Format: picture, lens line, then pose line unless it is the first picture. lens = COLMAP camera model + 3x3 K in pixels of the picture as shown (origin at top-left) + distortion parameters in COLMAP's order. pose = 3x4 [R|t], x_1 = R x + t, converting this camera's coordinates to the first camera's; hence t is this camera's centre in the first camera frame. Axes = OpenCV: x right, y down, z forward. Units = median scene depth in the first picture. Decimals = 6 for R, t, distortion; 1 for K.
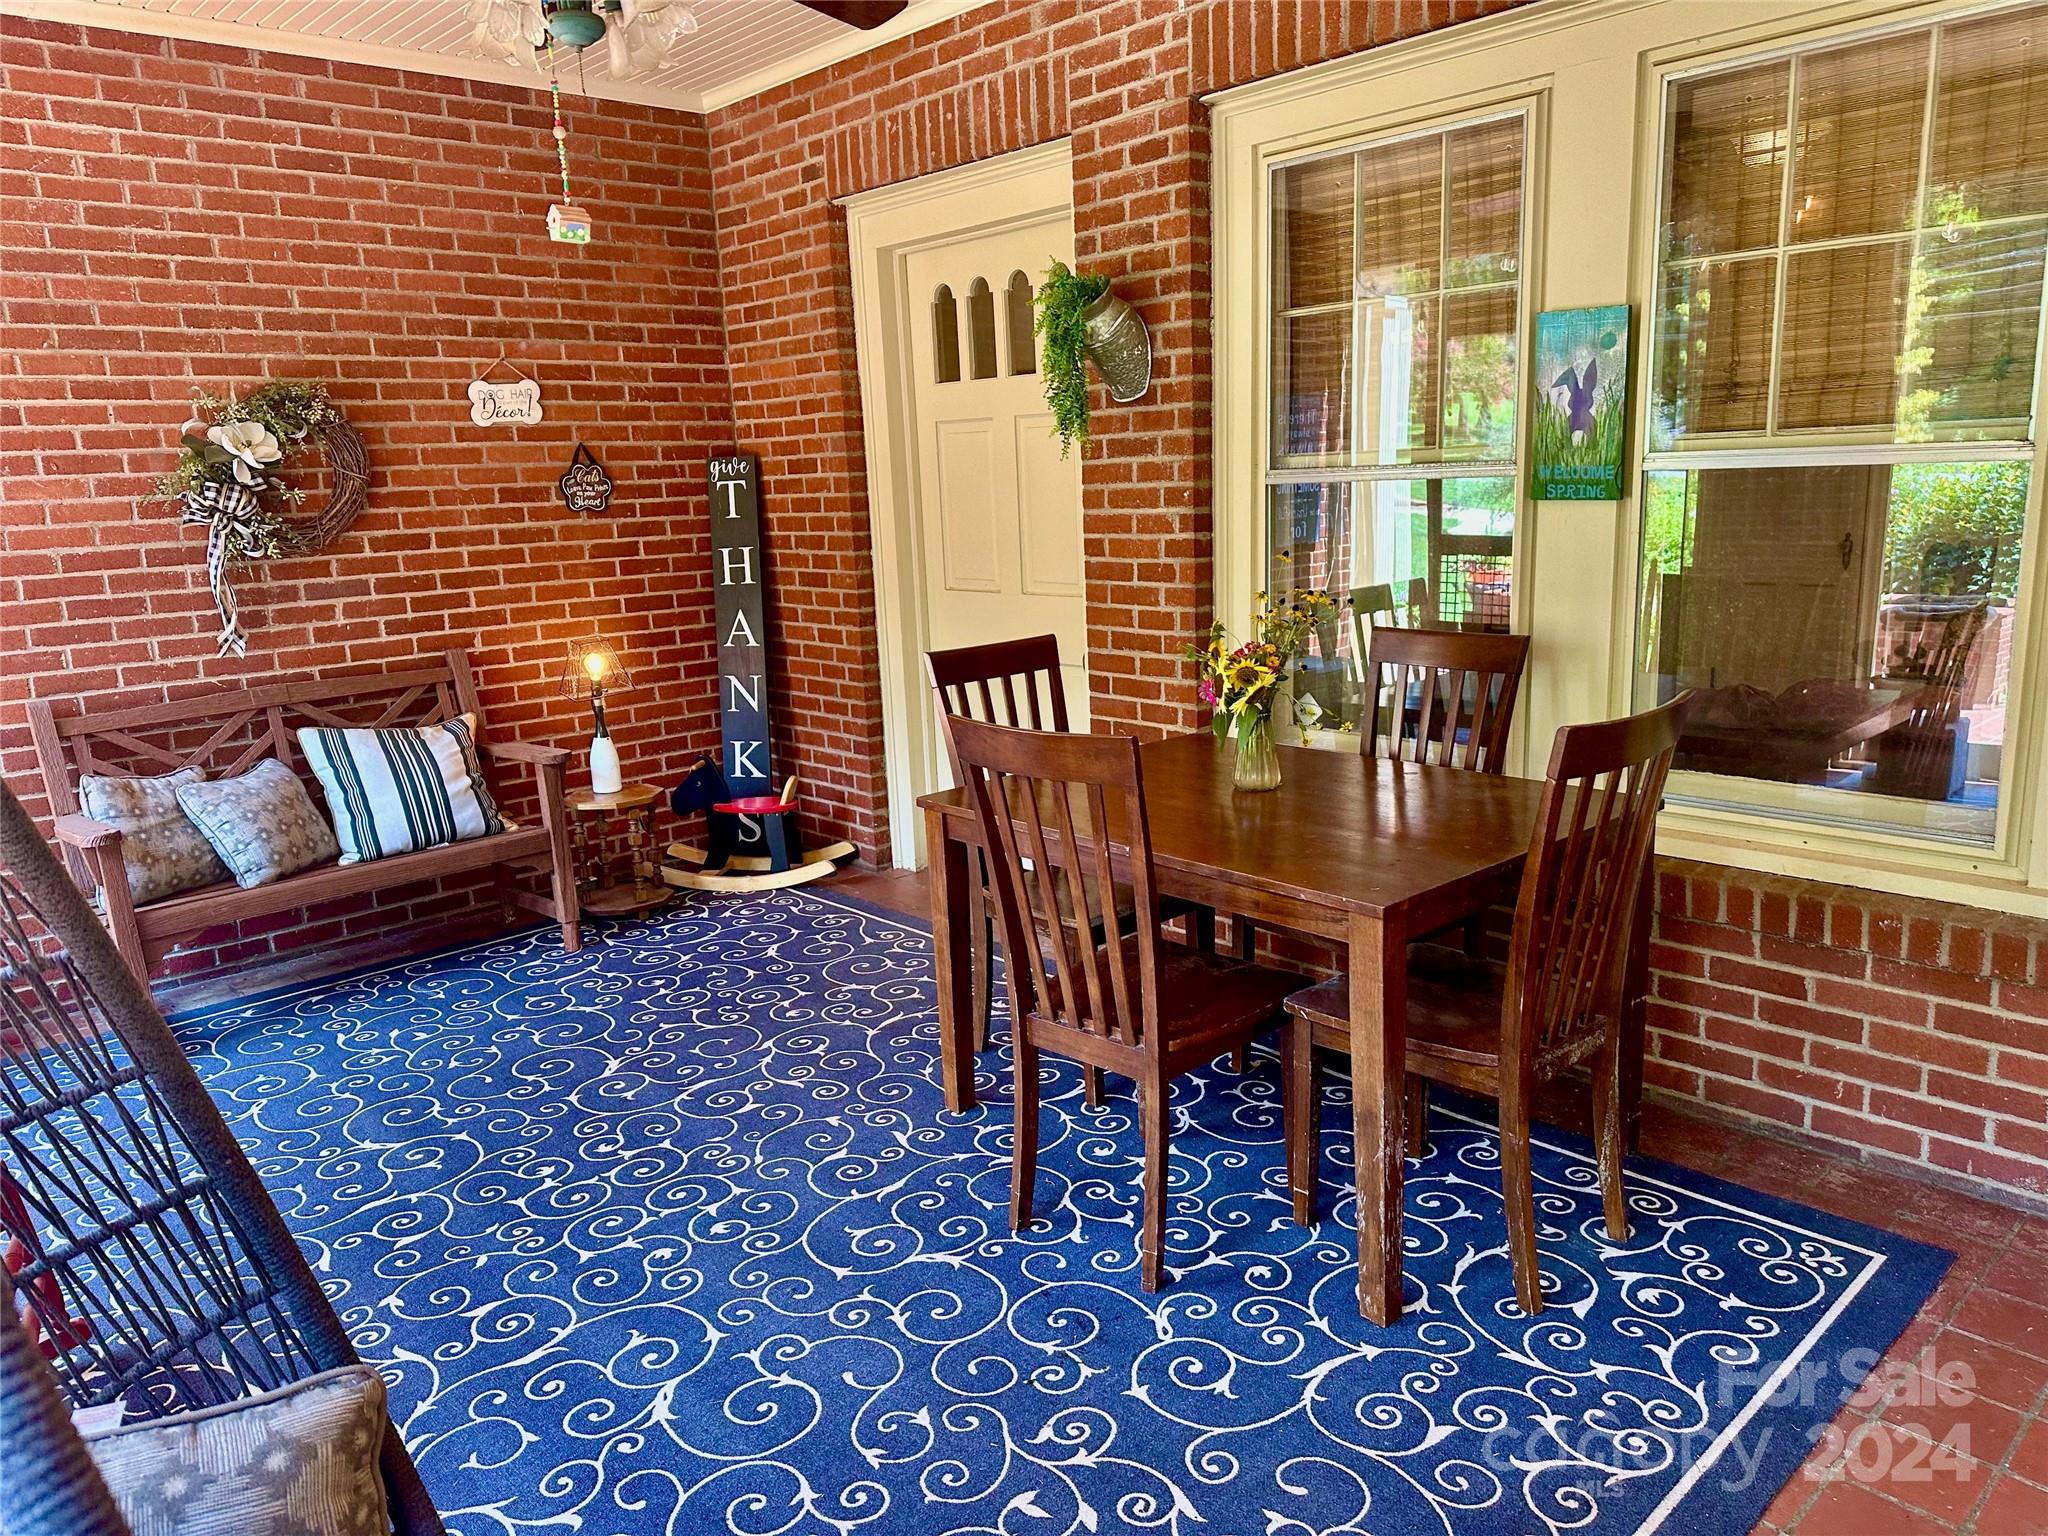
lens RADIAL K [[1429.1, 0, 1040.3], [0, 1429.1, 766.8], [0, 0, 1]] dist [0.009636, -0.024987]
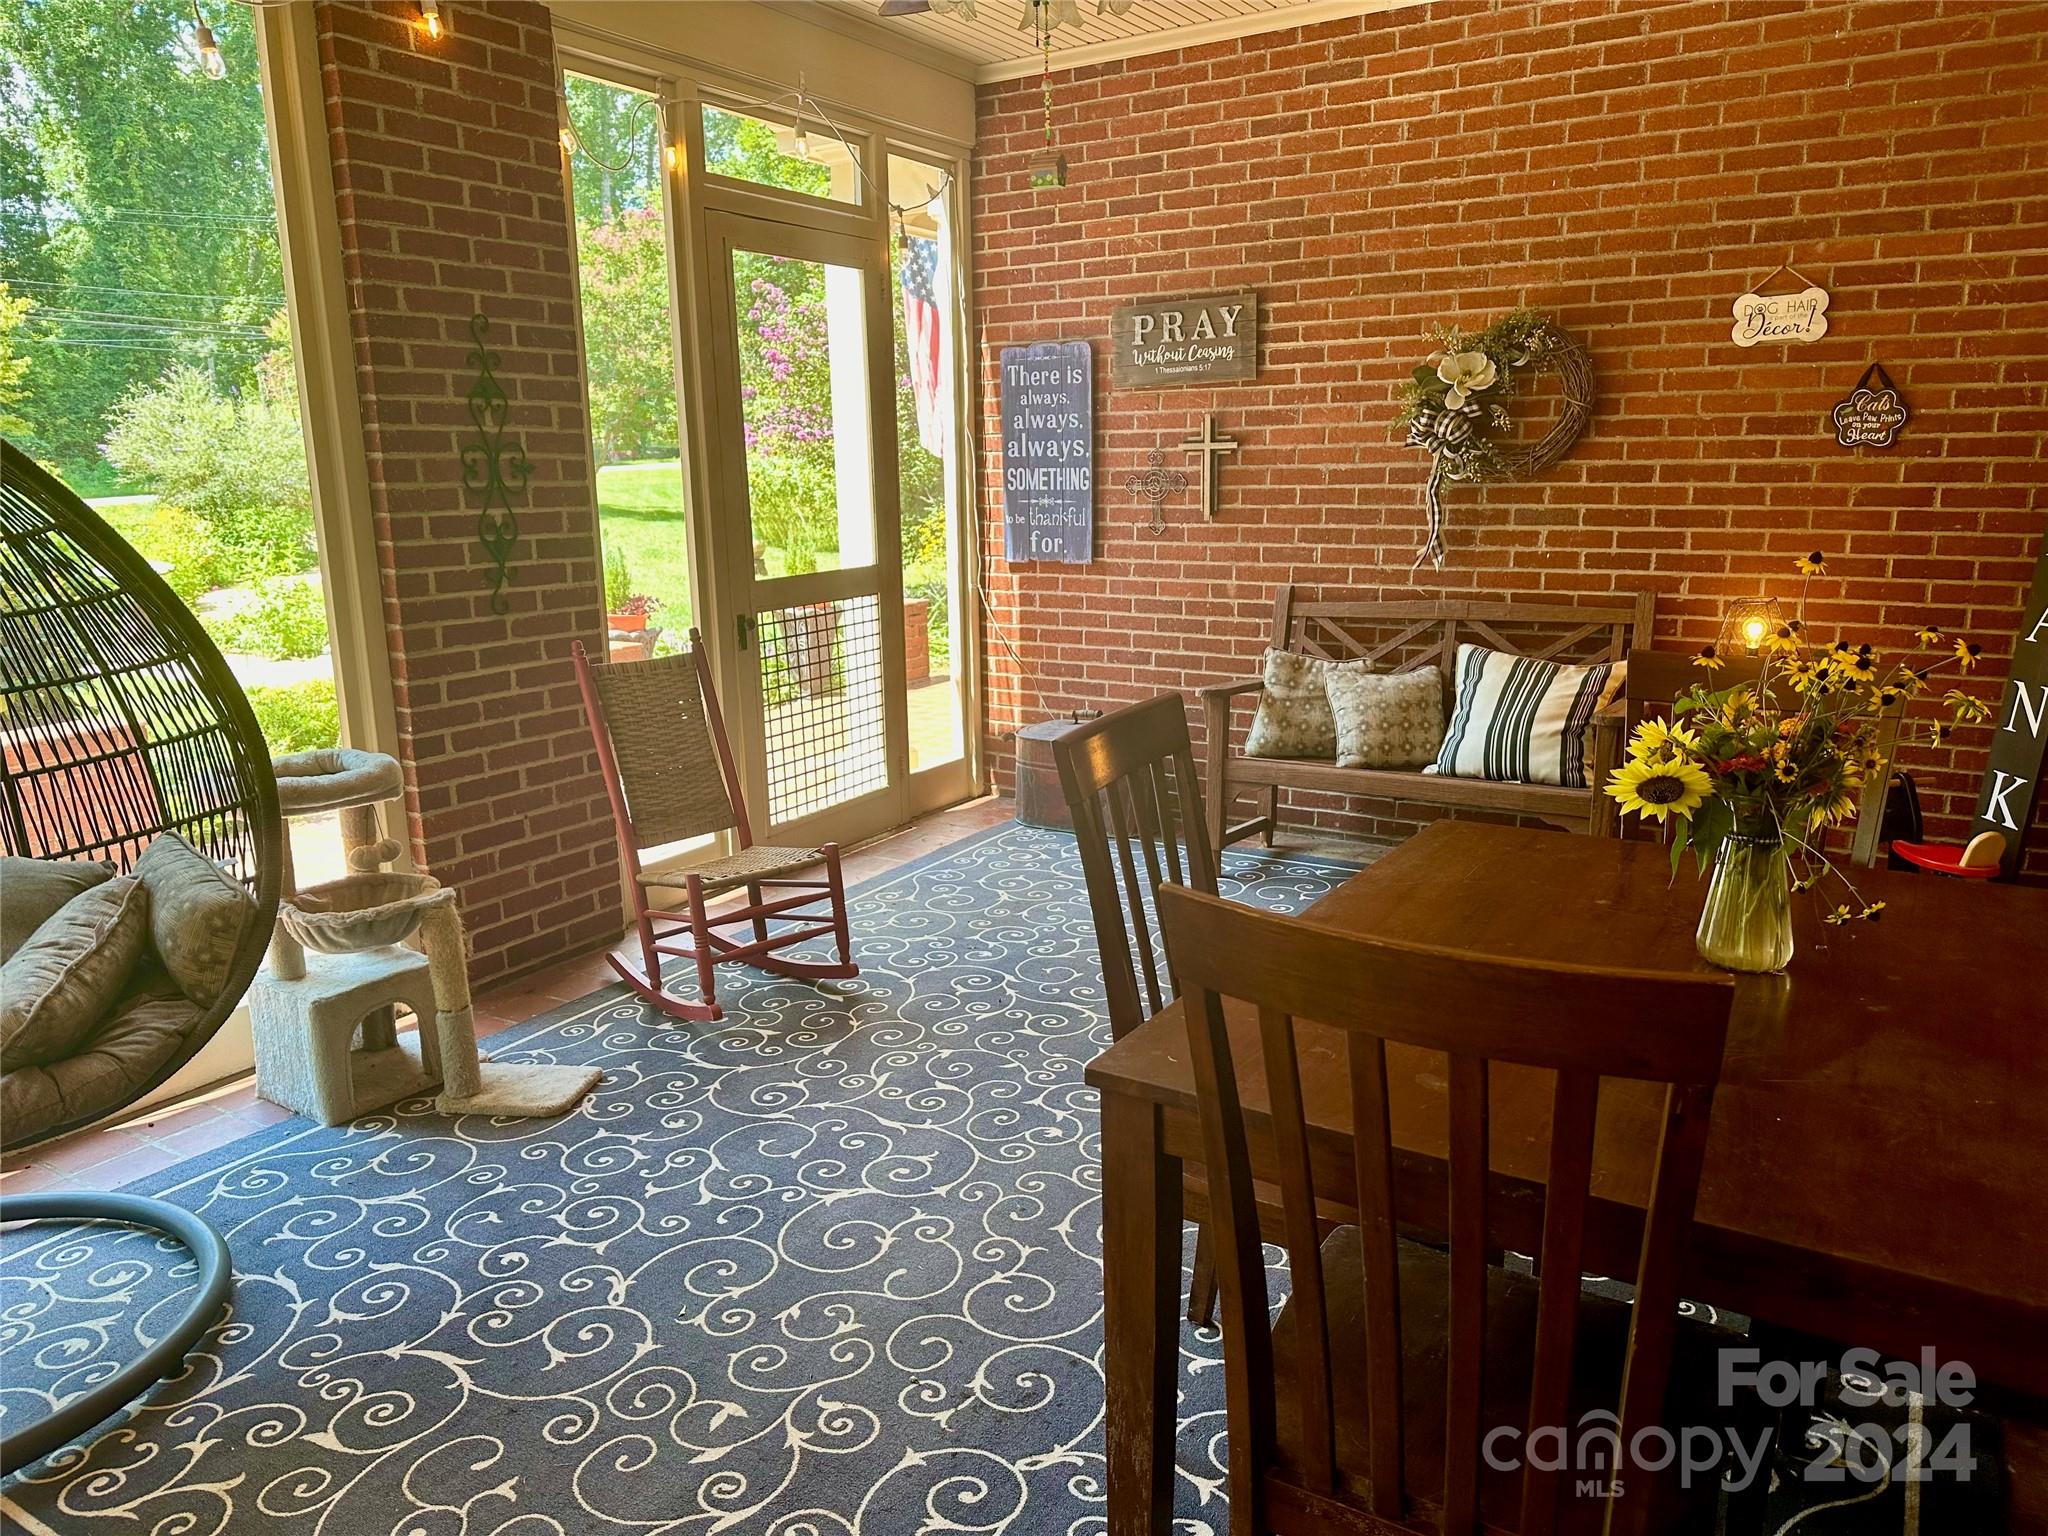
lens RADIAL K [[1429.1, 0, 1037.9], [0, 1429.1, 778.6], [0, 0, 1]] dist [0.009636, -0.024987]
pose [[0.261921, 0.242135, -0.934221, 0.404995], [-0.191935, 0.961747, 0.195457, -0.074682], [0.945811, 0.128116, 0.298376, 0.381449]]
